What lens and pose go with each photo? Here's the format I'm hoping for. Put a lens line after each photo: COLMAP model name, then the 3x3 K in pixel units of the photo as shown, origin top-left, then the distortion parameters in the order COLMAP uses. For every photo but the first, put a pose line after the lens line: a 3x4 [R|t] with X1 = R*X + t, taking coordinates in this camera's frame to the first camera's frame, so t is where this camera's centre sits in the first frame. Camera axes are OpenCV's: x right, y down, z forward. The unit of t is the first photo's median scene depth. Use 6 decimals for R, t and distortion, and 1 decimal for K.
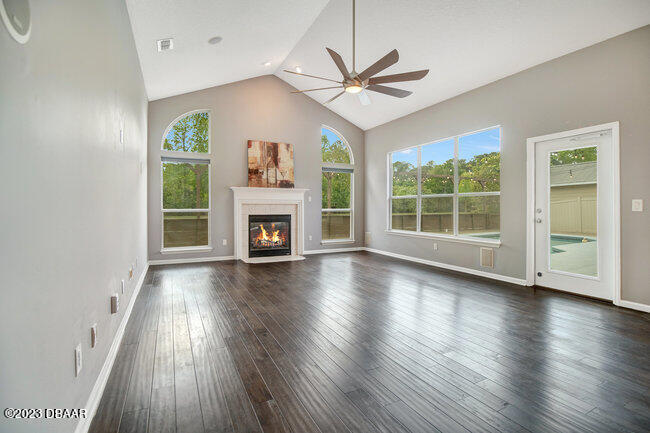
lens RADIAL K [[315.6, 0, 328.8], [0, 315.6, 216.0], [0, 0, 1]] dist [0.033603, 0.000435]
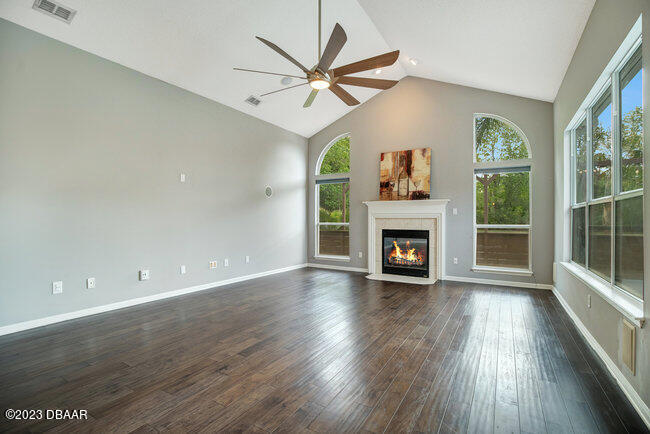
lens RADIAL K [[315.6, 0, 328.8], [0, 315.6, 216.5], [0, 0, 1]] dist [0.033603, 0.000435]
pose [[0.572307, -0.008508, -0.819995, 0.441299], [-0.024418, 0.999326, -0.027411, -0.012433], [0.819676, 0.035710, 0.571713, 0.302916]]
